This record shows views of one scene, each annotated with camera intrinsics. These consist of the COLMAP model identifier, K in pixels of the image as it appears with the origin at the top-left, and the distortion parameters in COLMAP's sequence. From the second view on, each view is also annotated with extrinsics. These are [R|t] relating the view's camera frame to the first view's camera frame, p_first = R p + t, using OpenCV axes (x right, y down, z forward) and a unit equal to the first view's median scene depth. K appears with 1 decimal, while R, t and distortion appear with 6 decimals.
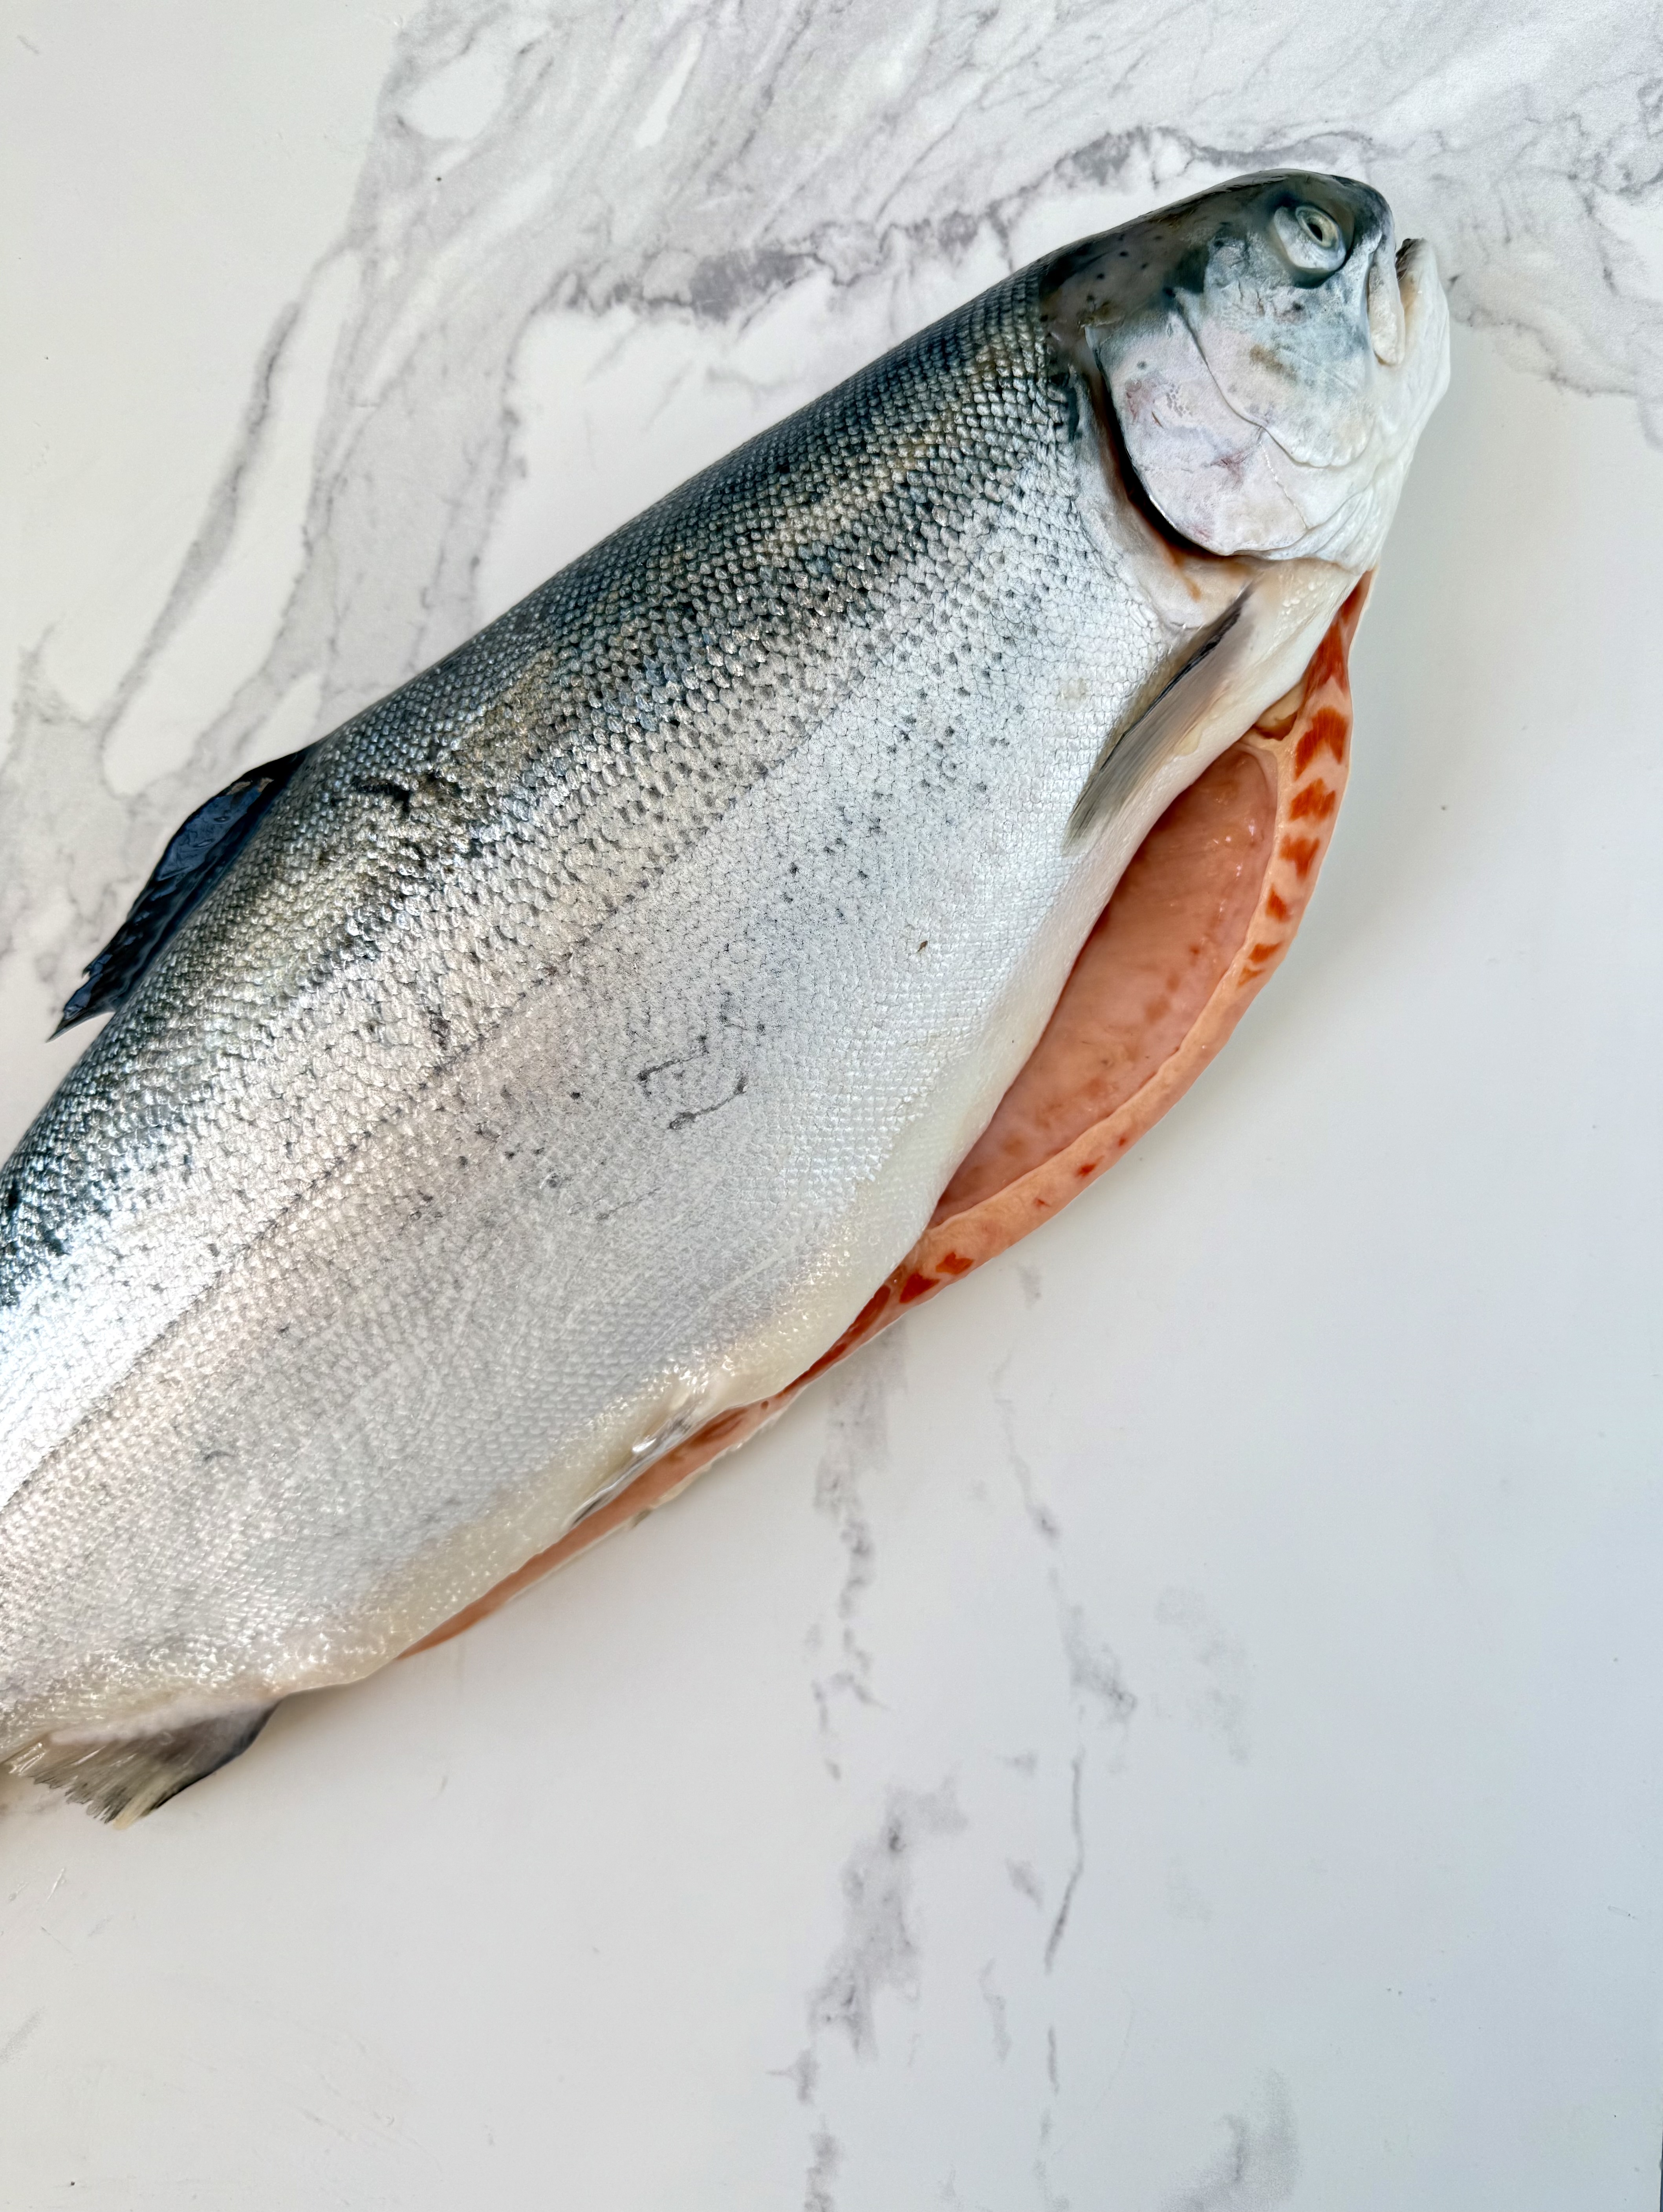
lens RADIAL K [[1516.2, 0, 821.7], [0, 1516.2, 1070.9], [0, 0, 1]] dist [0.153690, -0.276185]
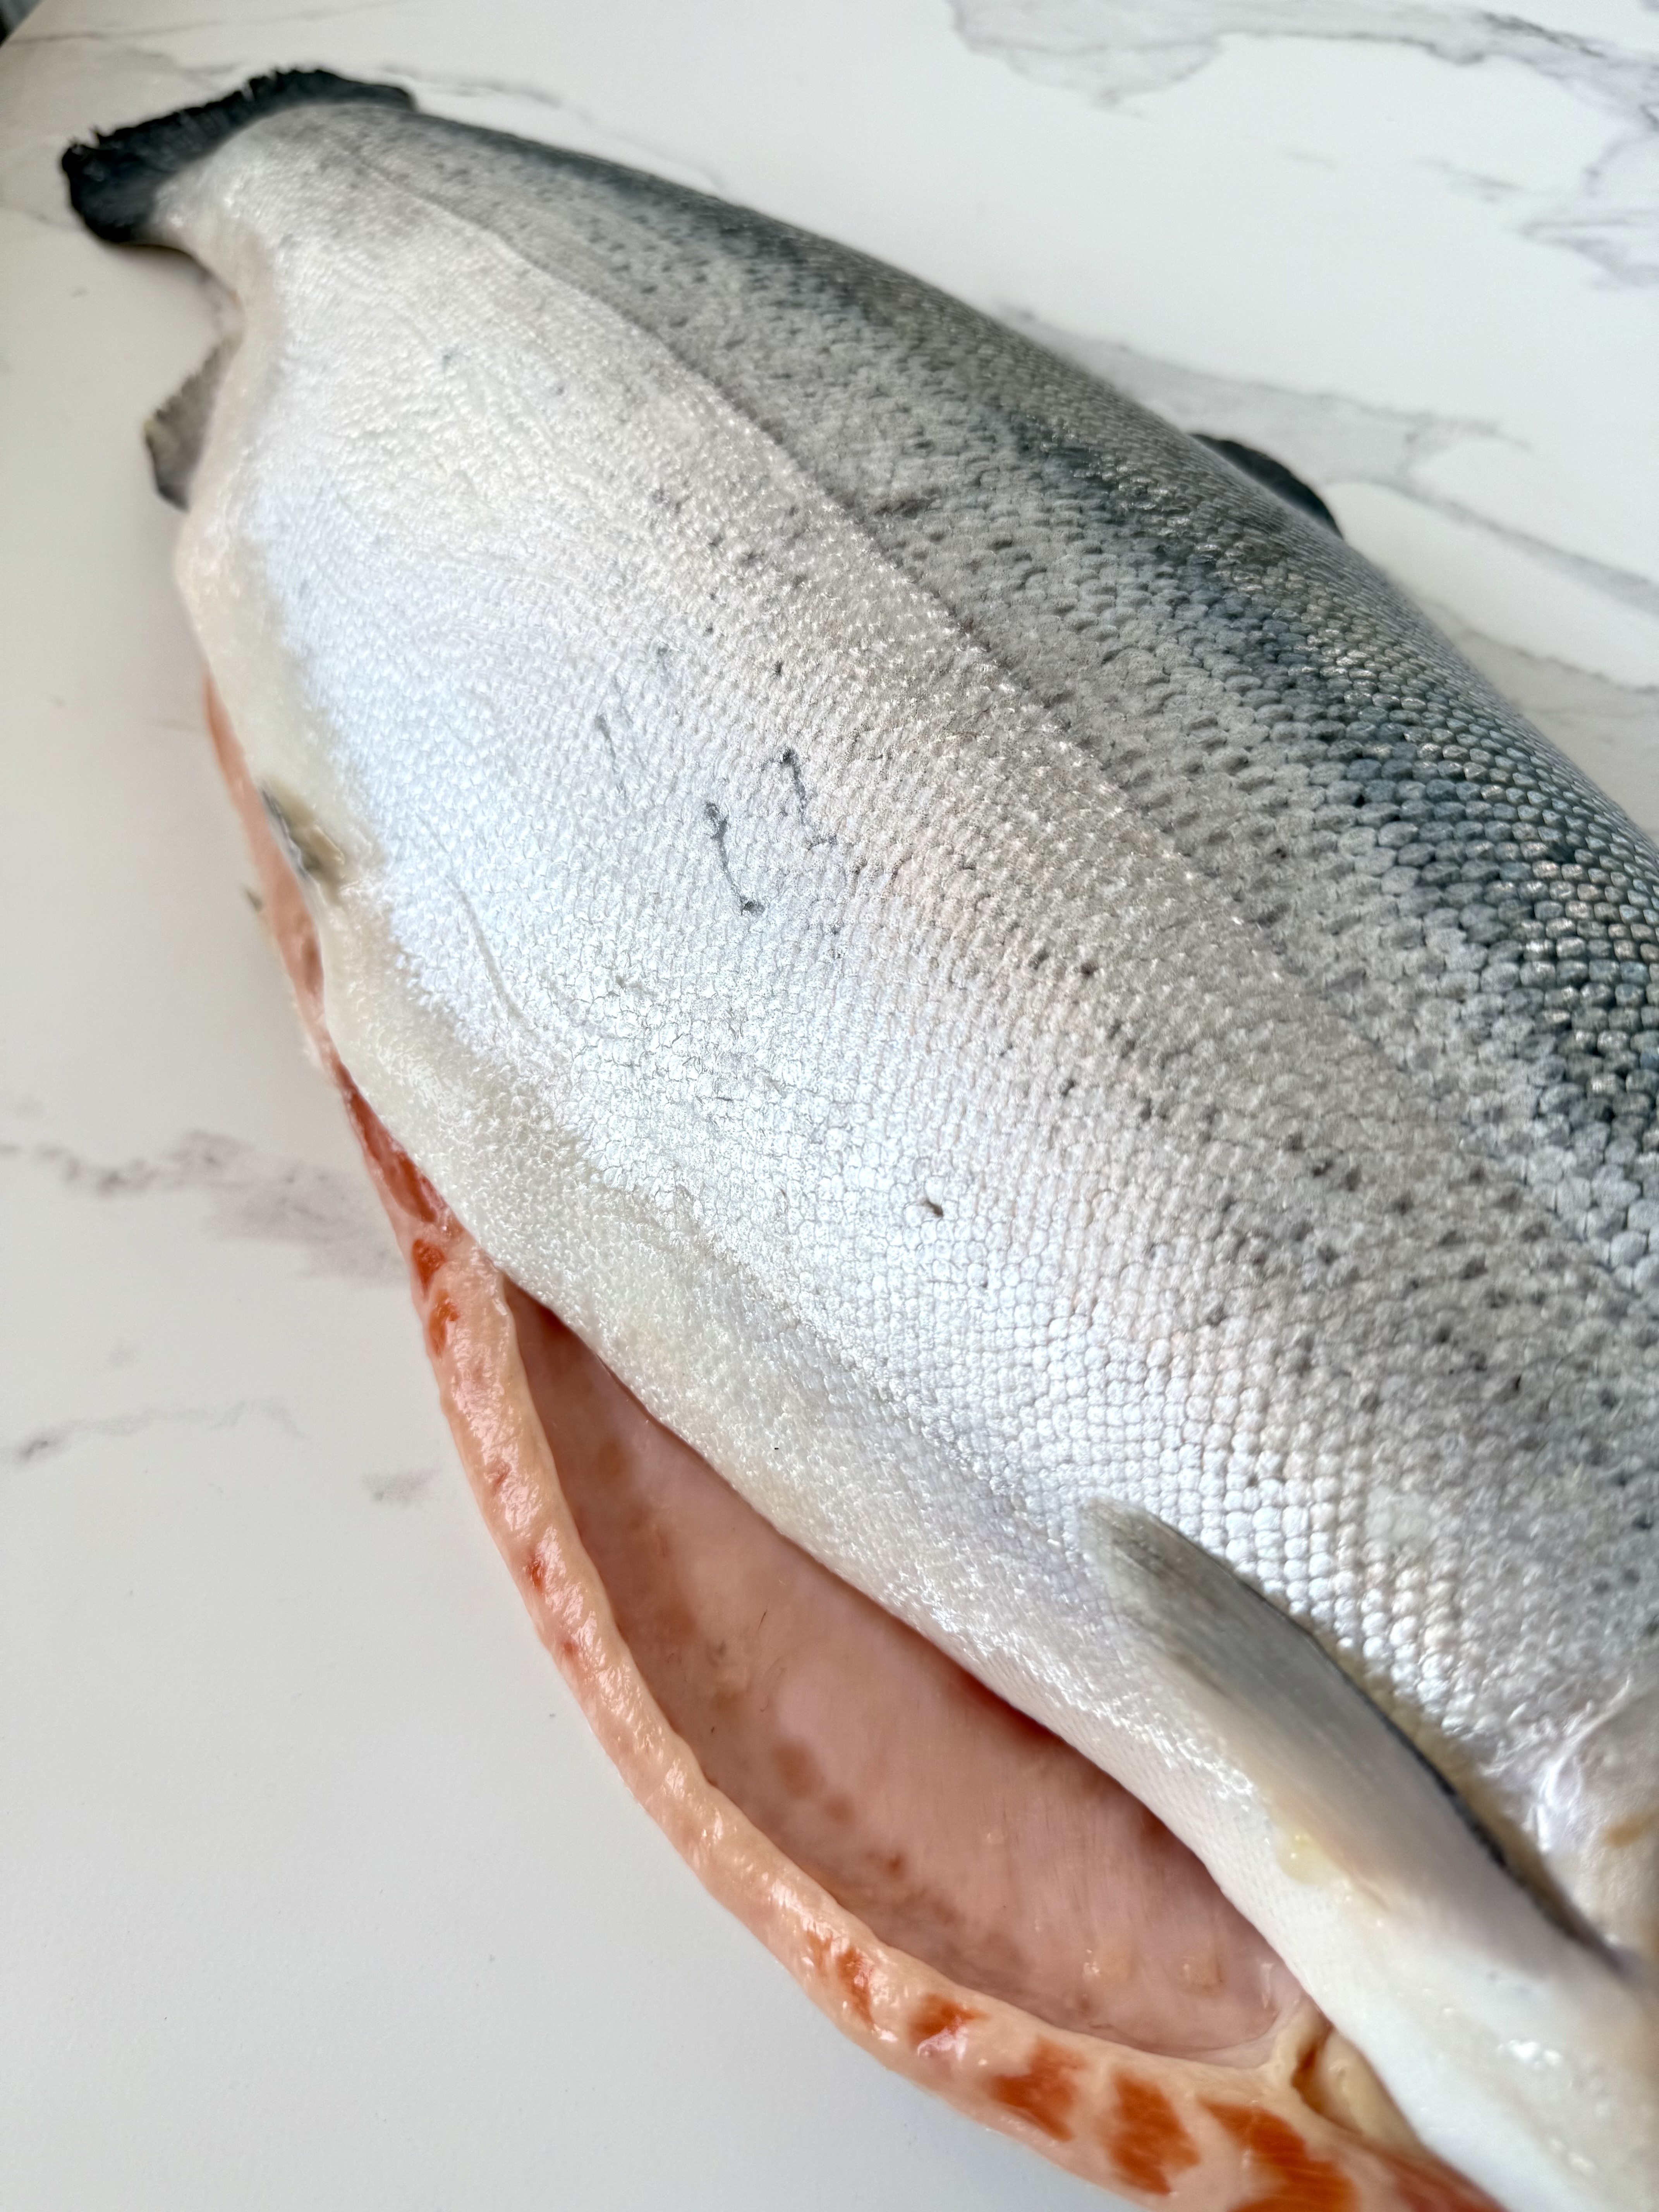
lens RADIAL K [[1556.3, 0, 842.9], [0, 1556.3, 1147.7], [0, 0, 1]] dist [0.025465, -0.047116]
pose [[-0.174609, 0.887765, -0.425893, 0.301807], [-0.977962, -0.106080, 0.179827, -0.153448], [0.114466, 0.447907, 0.886723, 0.500007]]
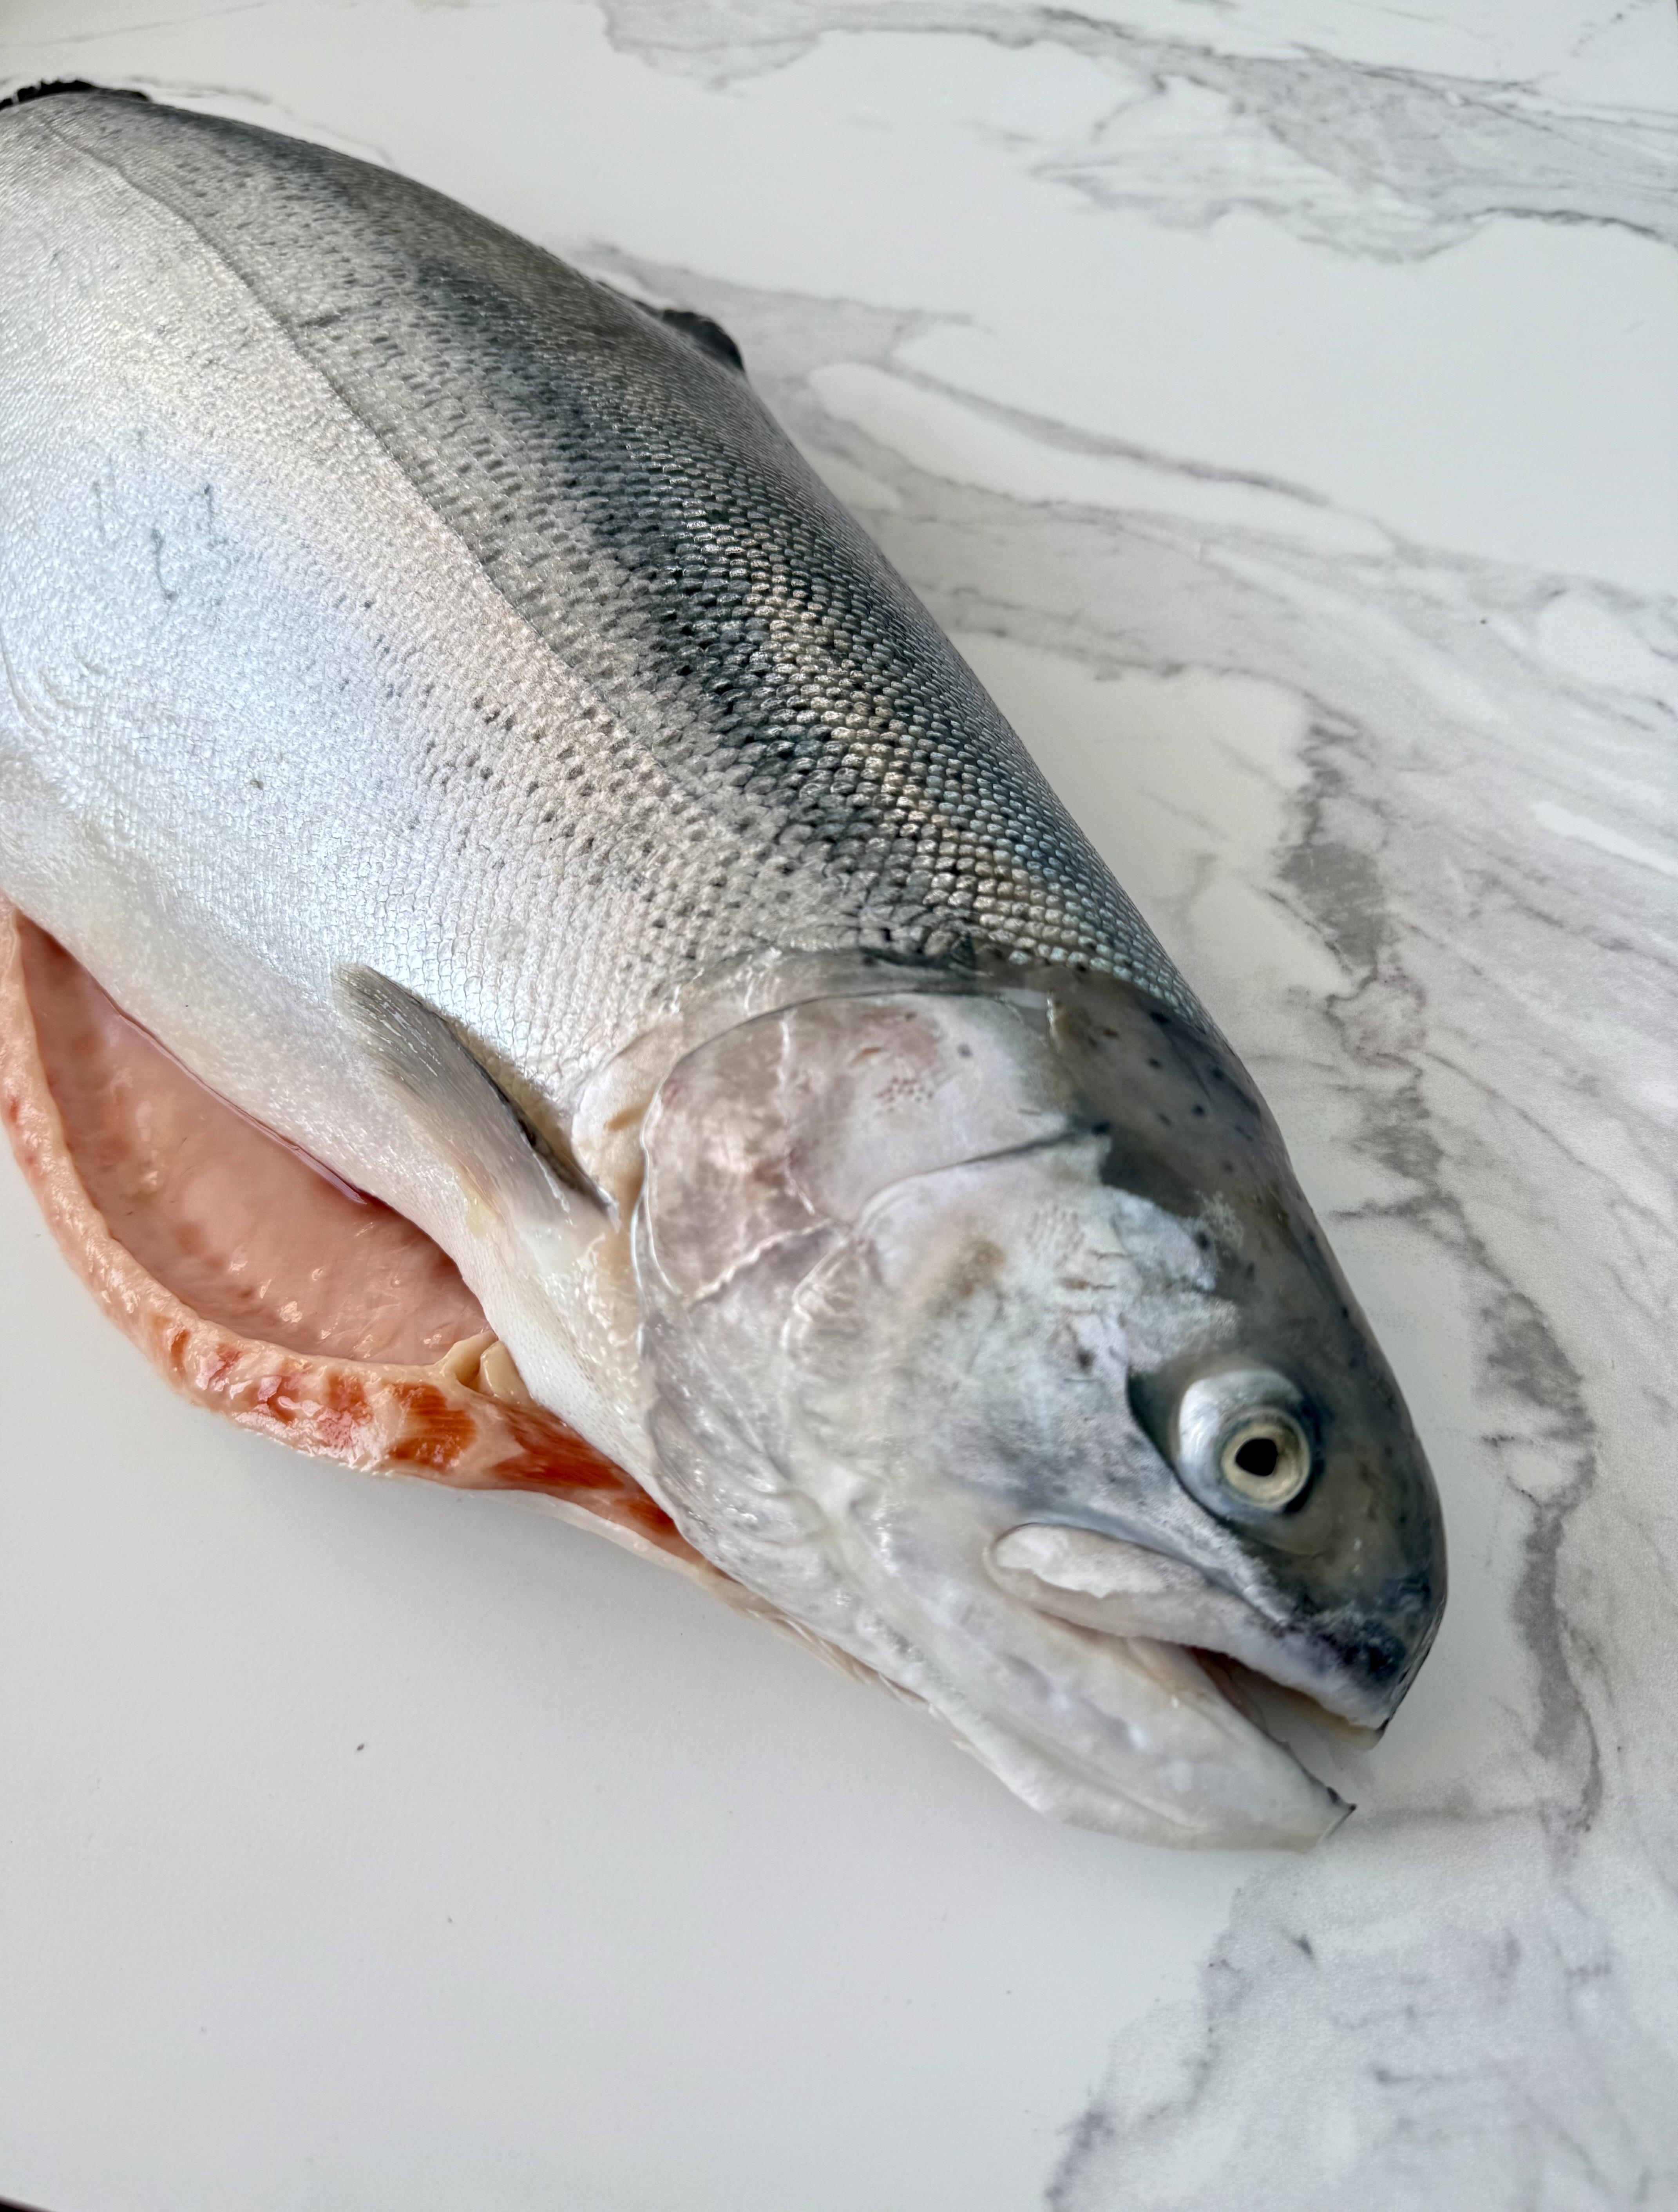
lens RADIAL K [[1638.2, 0, 839.0], [0, 1638.2, 1106.0], [0, 0, 1]] dist [-0.007473, -0.009668]
pose [[-0.165321, 0.854659, -0.492165, 0.563675], [-0.978270, -0.078793, 0.191781, -0.541561], [0.125128, 0.513176, 0.849113, 0.452488]]
